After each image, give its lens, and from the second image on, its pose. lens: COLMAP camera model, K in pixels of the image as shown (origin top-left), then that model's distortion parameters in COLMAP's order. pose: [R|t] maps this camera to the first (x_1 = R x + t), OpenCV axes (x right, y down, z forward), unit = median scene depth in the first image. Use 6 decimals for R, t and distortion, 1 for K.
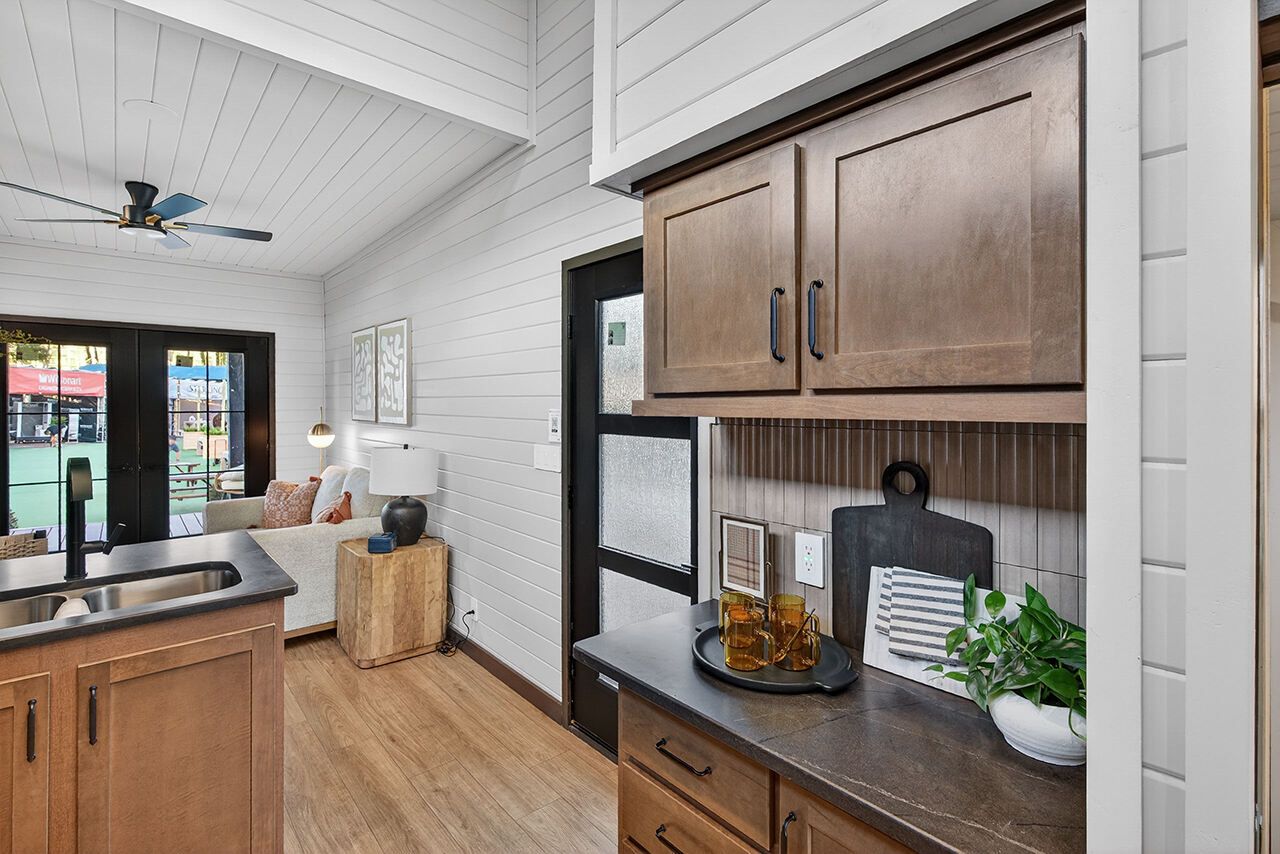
lens RADIAL K [[587.6, 0, 638.1], [0, 587.6, 402.9], [0, 0, 1]] dist [0.000099, 0.000481]
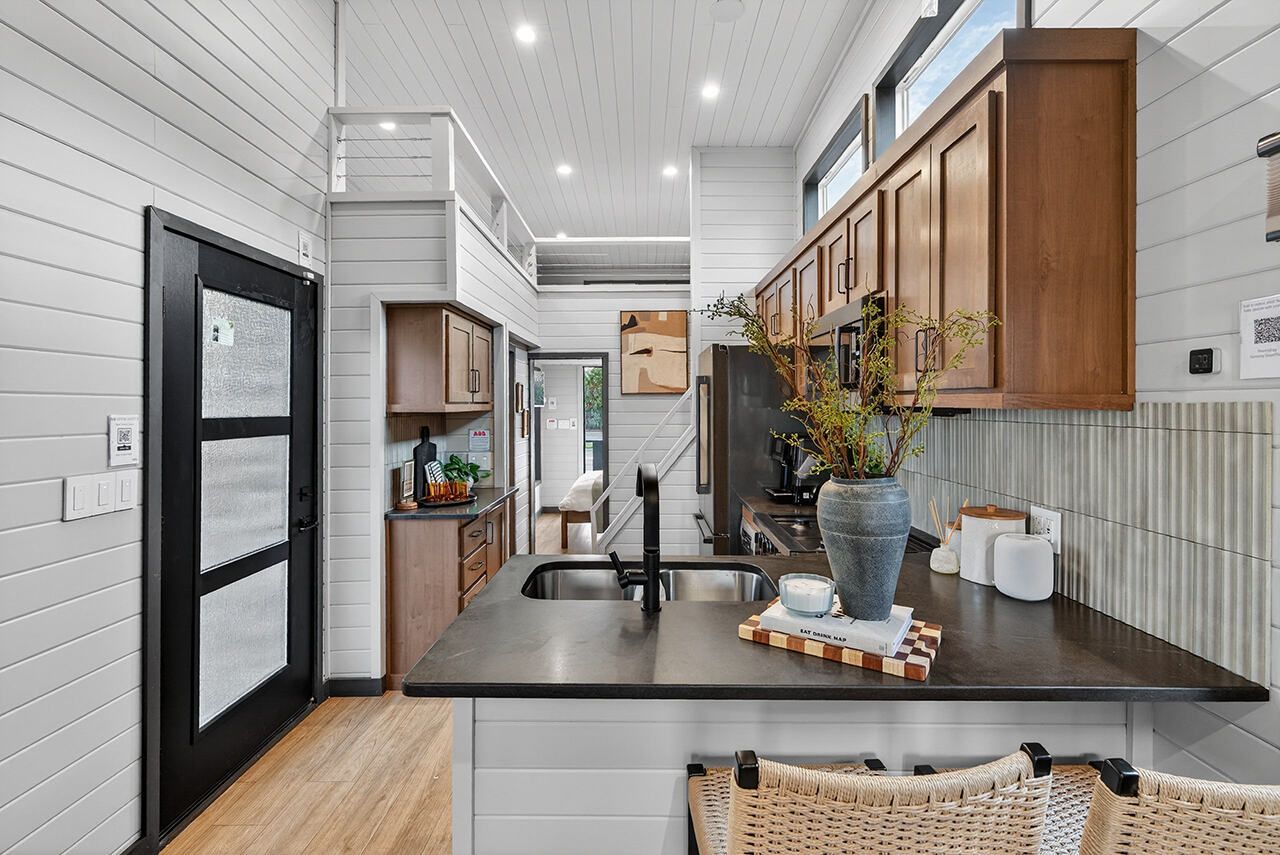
lens RADIAL K [[588.3, 0, 639.0], [0, 588.3, 417.8], [0, 0, 1]] dist [-0.000130, -0.000243]
pose [[-0.745607, -0.014898, 0.666220, -0.939912], [-0.002506, 0.999806, 0.019553, -0.000857], [-0.666382, 0.012909, -0.745499, 1.026154]]
